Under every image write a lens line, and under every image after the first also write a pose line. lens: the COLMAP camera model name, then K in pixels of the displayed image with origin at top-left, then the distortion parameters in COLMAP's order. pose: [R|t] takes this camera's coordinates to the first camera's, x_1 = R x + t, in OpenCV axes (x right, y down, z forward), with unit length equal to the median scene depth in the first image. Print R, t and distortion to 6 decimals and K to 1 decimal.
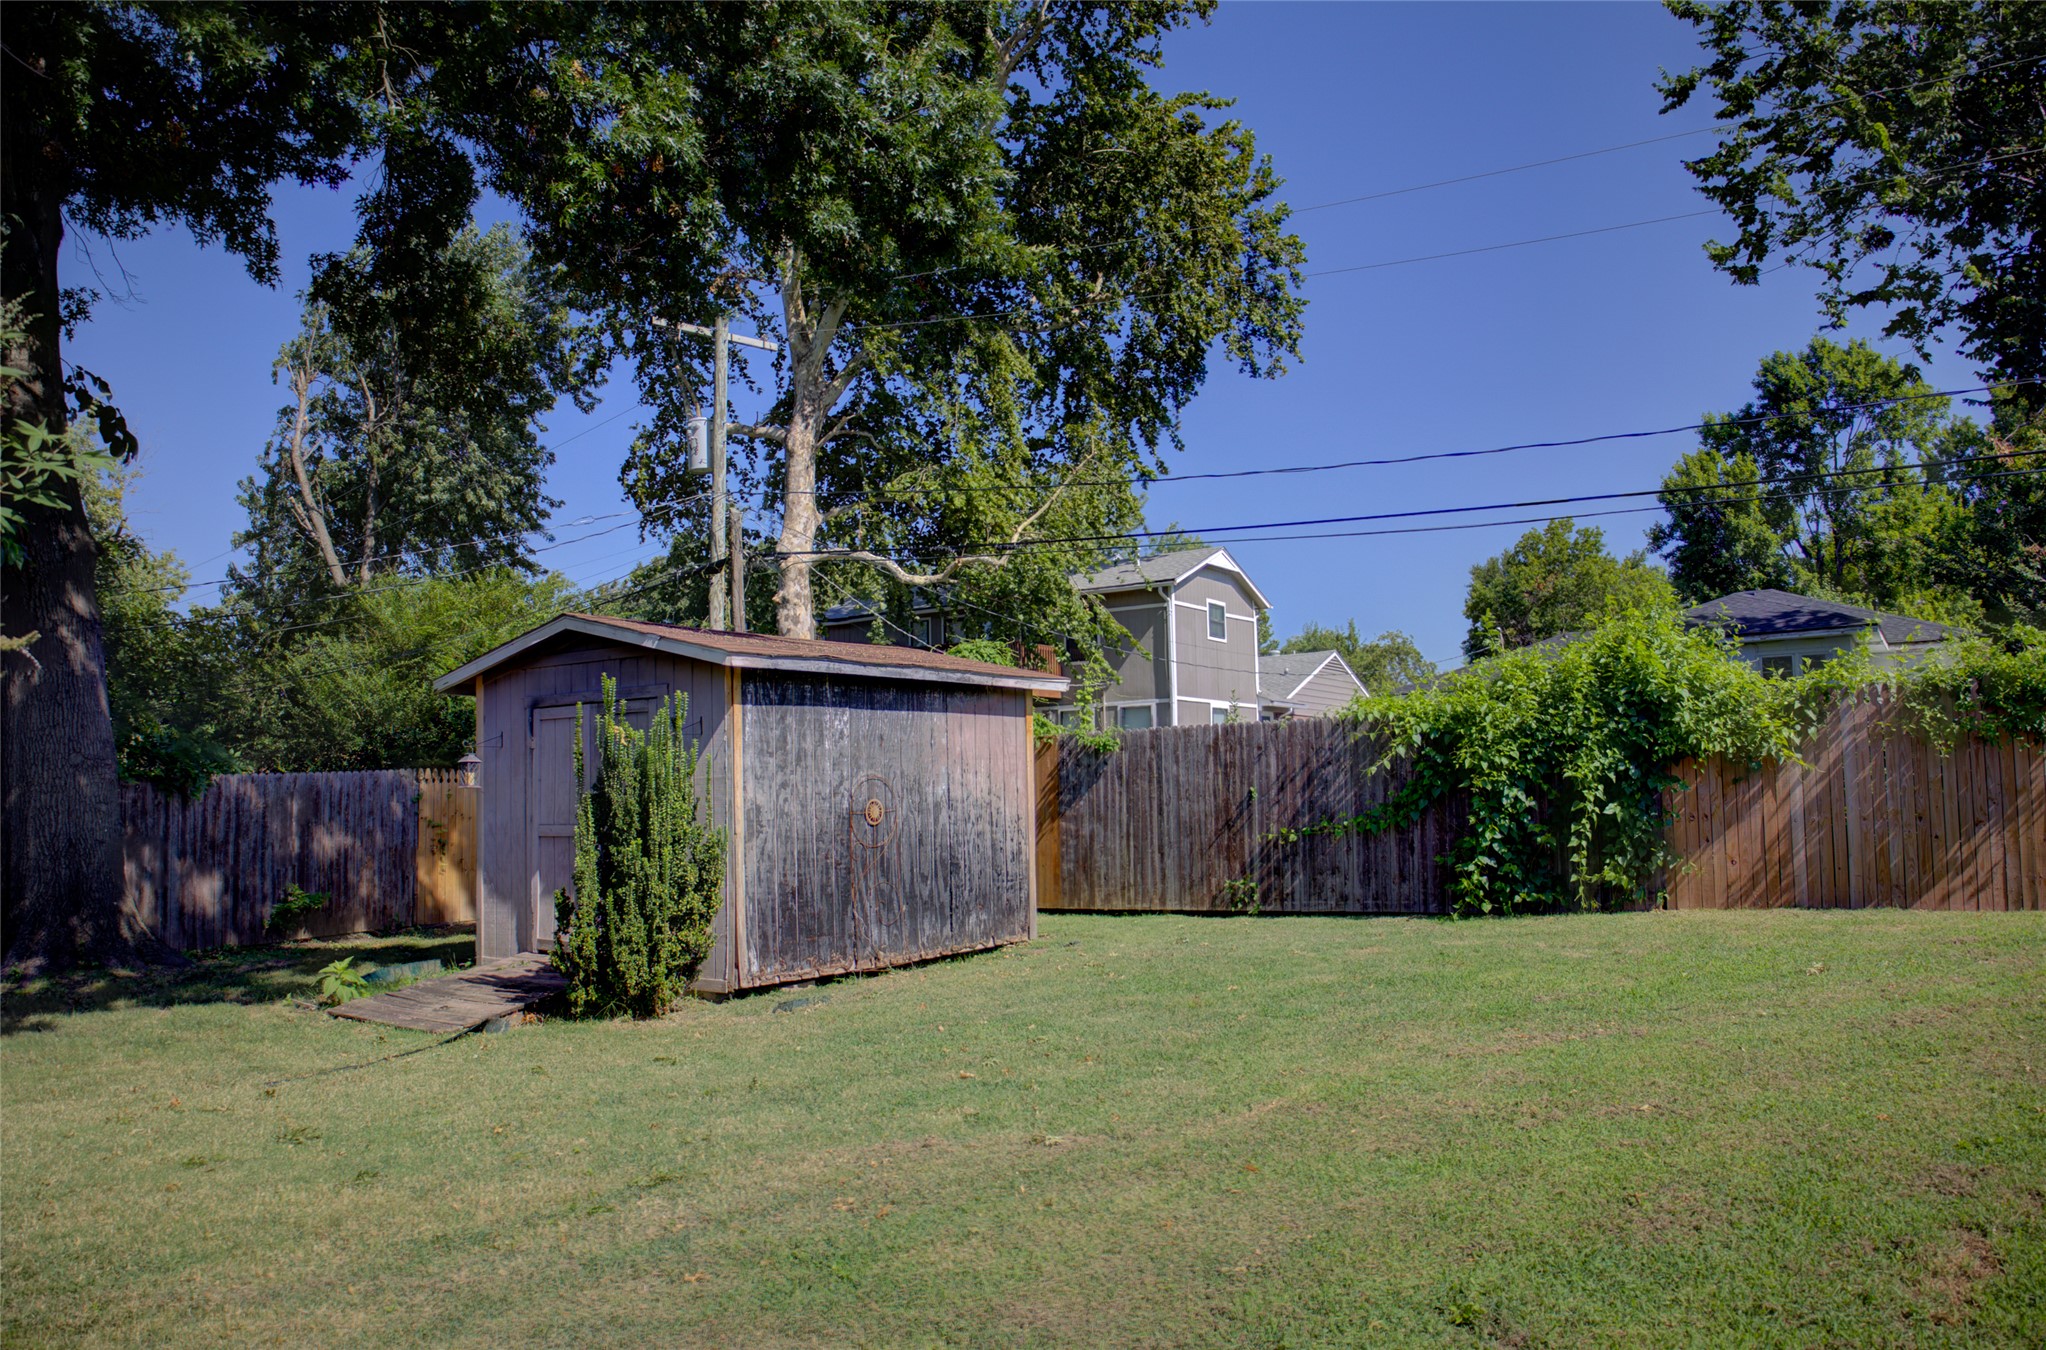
lens RADIAL K [[1541.1, 0, 1023.0], [0, 1541.1, 675.0], [0, 0, 1]] dist [-0.233078, 0.324585]
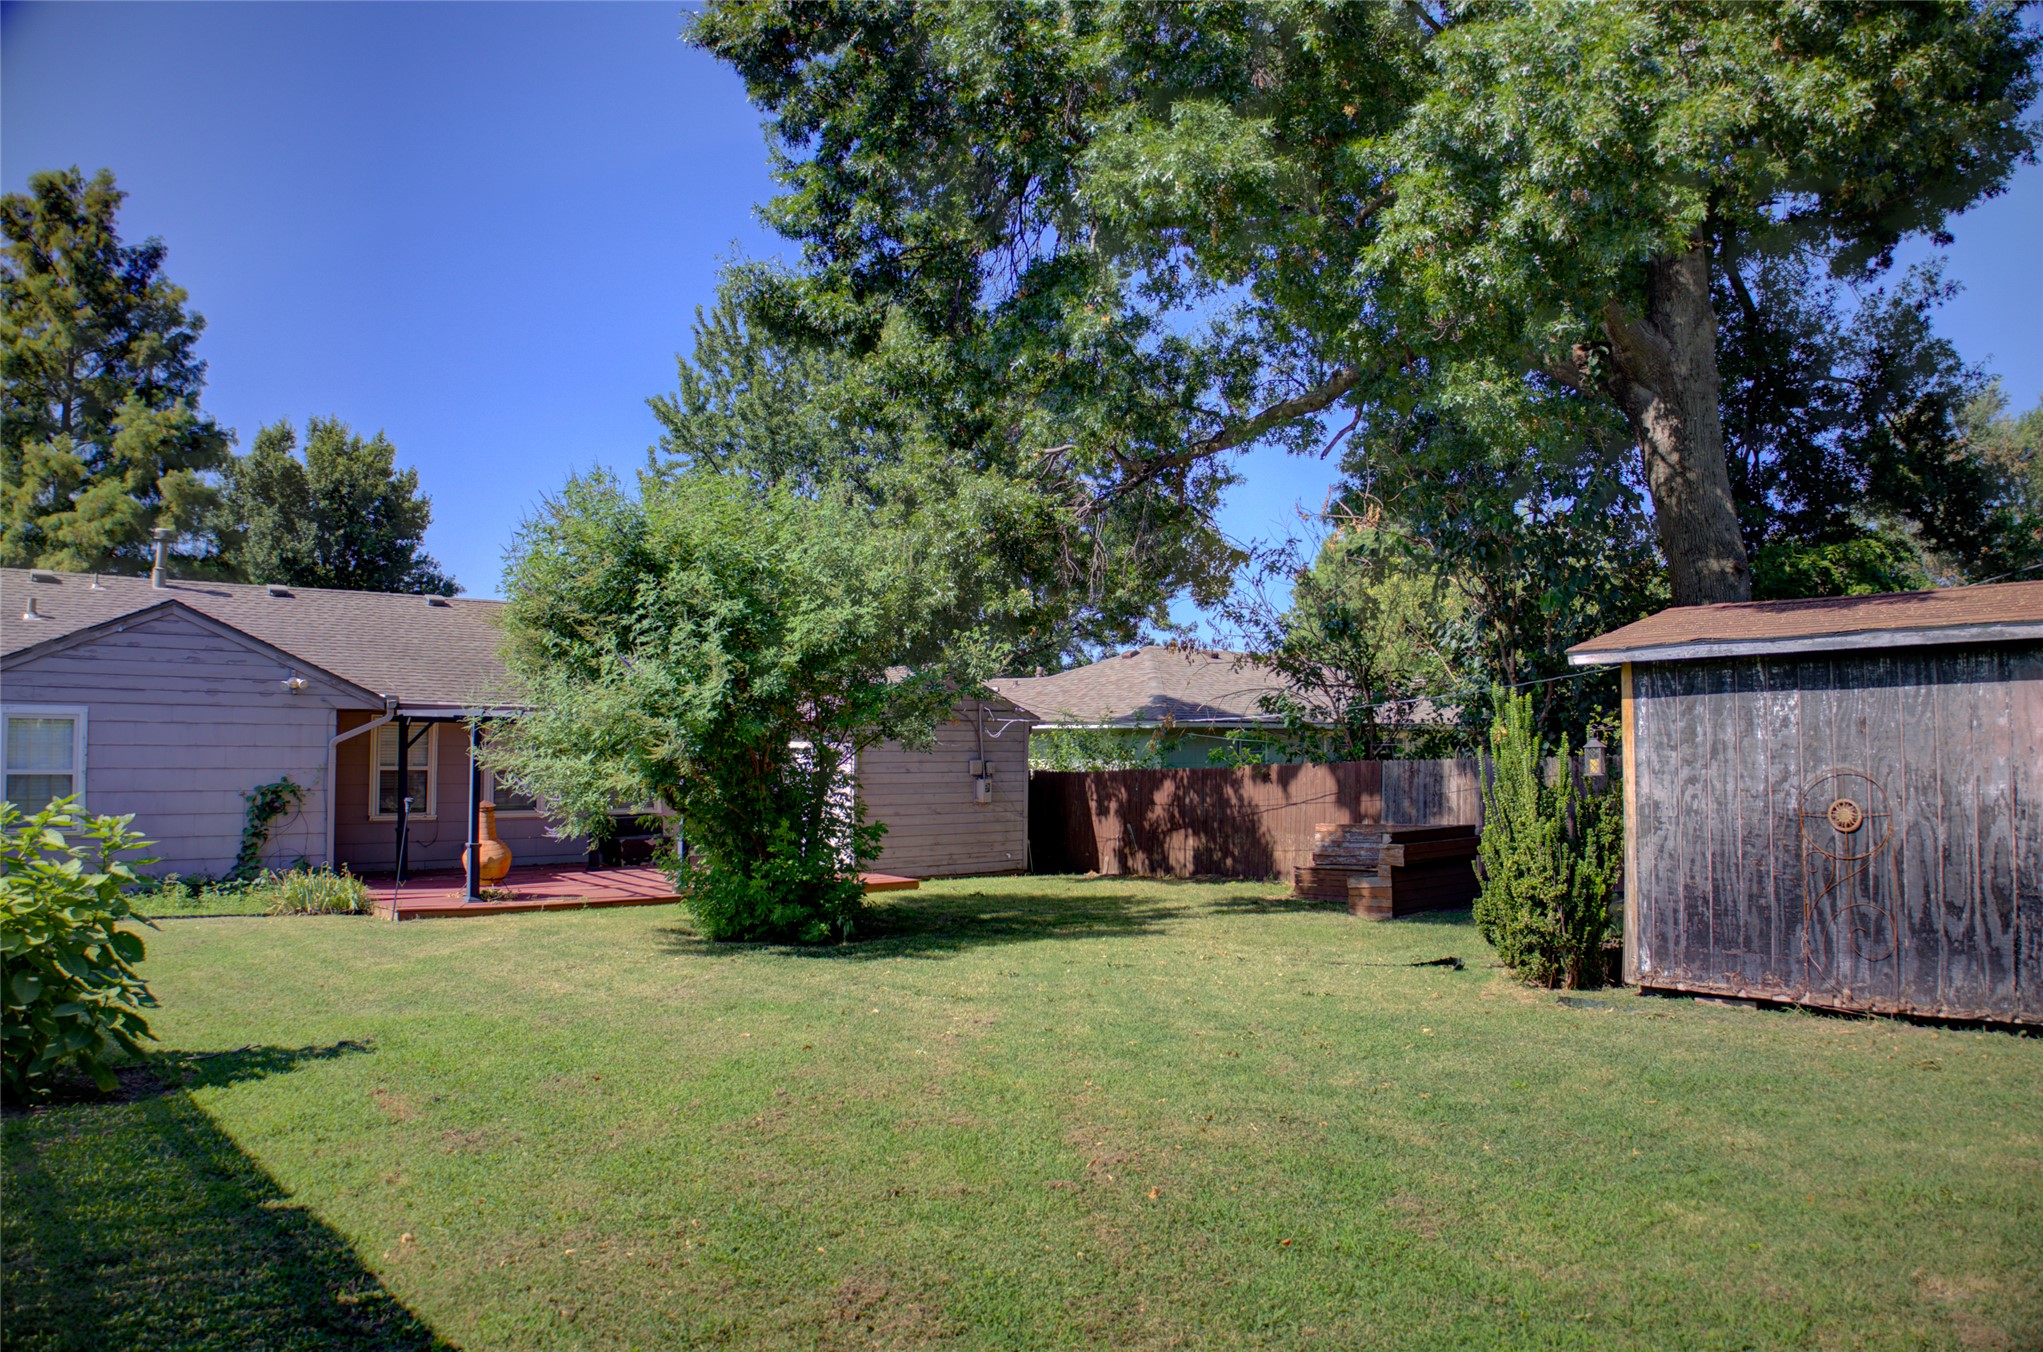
lens RADIAL K [[1436.8, 0, 1021.5], [0, 1436.8, 676.0], [0, 0, 1]] dist [-0.126920, 0.042897]
pose [[-0.263853, -0.031252, -0.964056, 0.602450], [0.081208, 0.995207, -0.054488, 0.017005], [0.961138, -0.092666, -0.260050, 0.649608]]
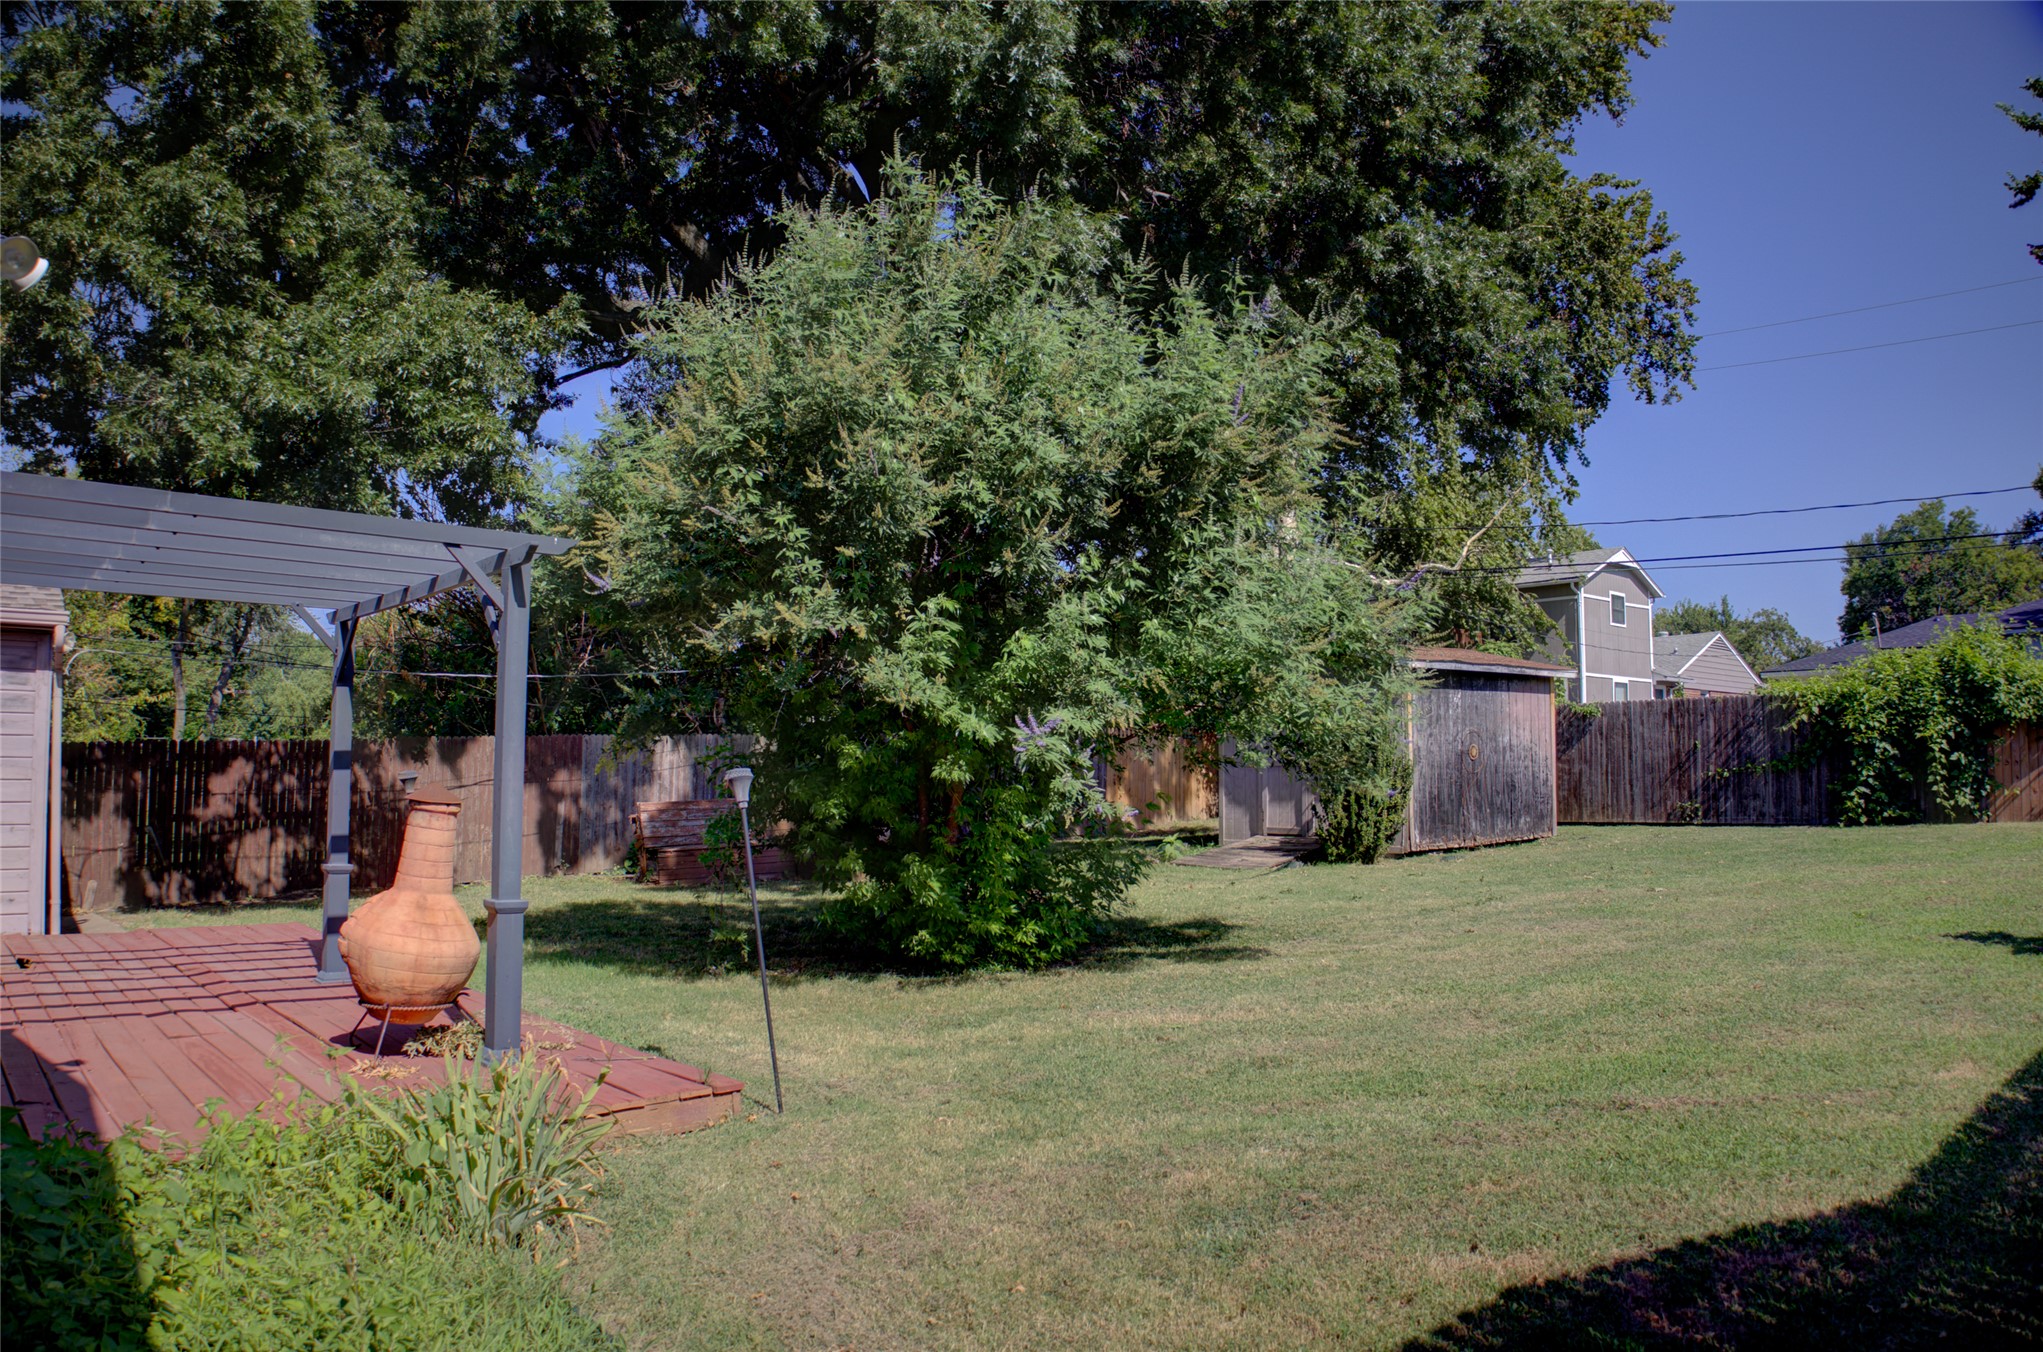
lens RADIAL K [[1436.8, 0, 1021.5], [0, 1436.8, 676.0], [0, 0, 1]] dist [-0.126920, 0.042897]
pose [[0.968914, -0.000905, -0.247394, -0.160473], [0.005771, 0.999804, 0.018947, -0.021379], [0.247329, -0.019785, 0.968730, -0.515410]]
